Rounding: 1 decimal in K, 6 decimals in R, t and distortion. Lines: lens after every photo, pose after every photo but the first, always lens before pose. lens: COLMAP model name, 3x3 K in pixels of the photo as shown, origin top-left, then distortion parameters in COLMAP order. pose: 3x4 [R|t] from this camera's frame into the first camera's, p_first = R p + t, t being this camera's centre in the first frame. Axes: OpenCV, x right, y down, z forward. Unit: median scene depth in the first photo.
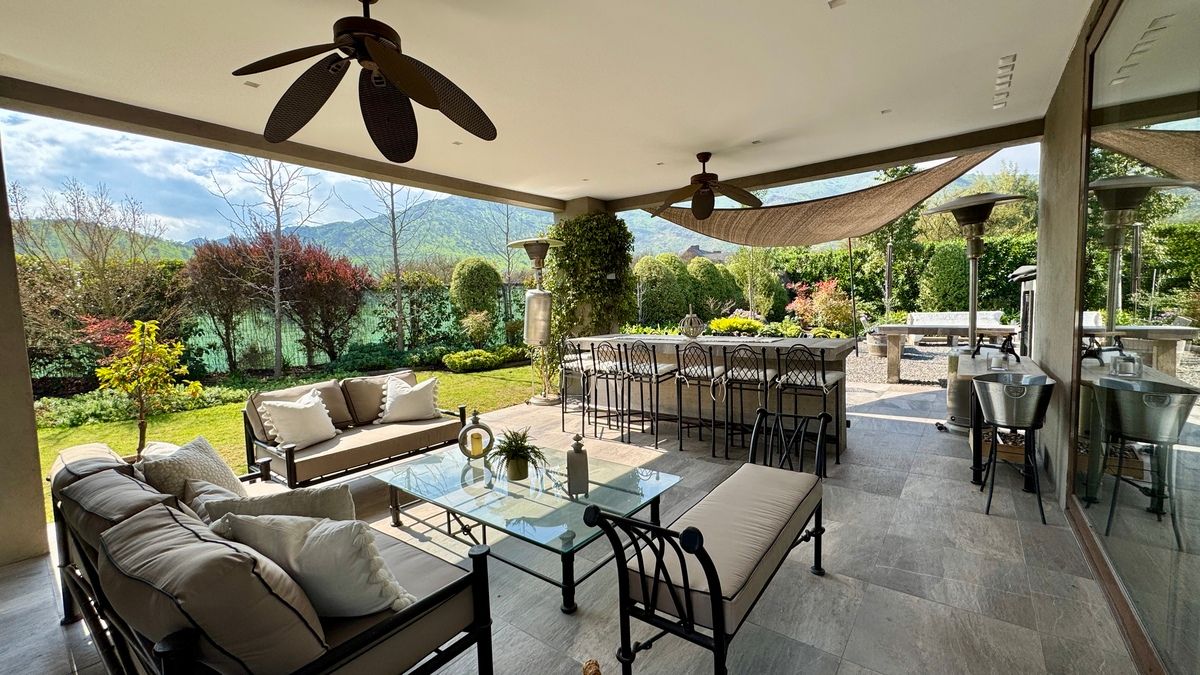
lens RADIAL K [[478.6, 0, 601.3], [0, 478.6, 336.9], [0, 0, 1]] dist [-0.000858, 0.000483]
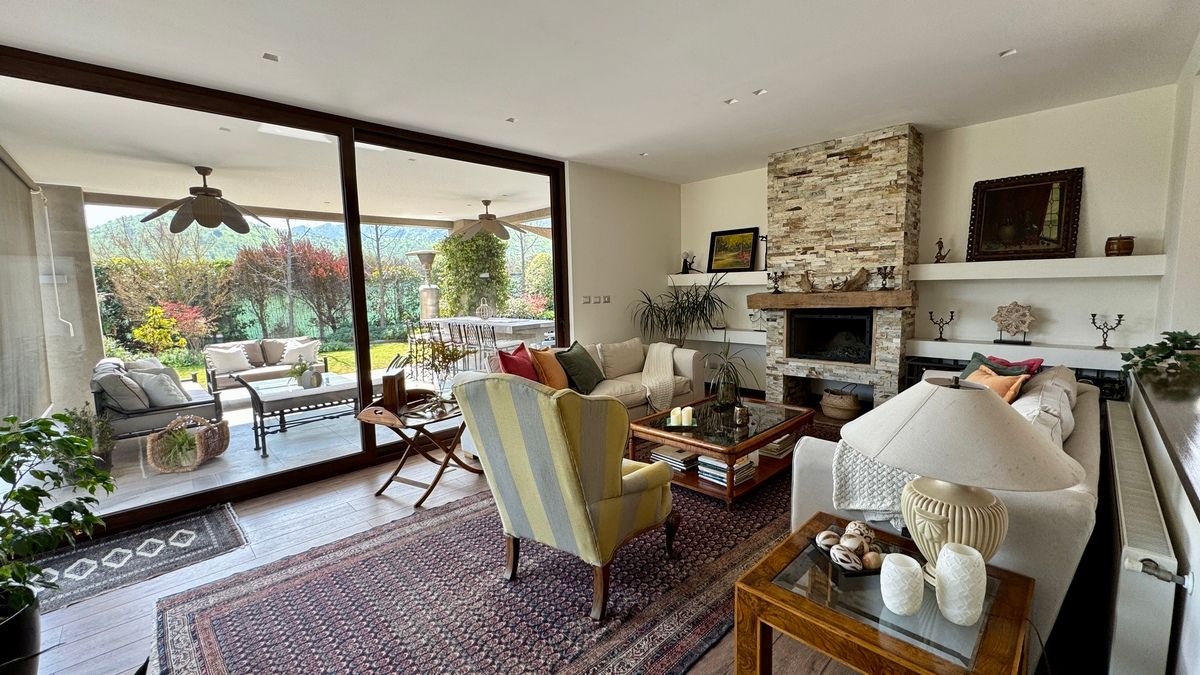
lens RADIAL K [[478.6, 0, 592.9], [0, 478.6, 336.8], [0, 0, 1]] dist [-0.000858, 0.000483]
pose [[0.988379, 0.018899, -0.150833, 0.573971], [-0.013355, 0.999201, 0.037681, -0.004385], [0.151424, -0.035229, 0.987841, -0.351582]]
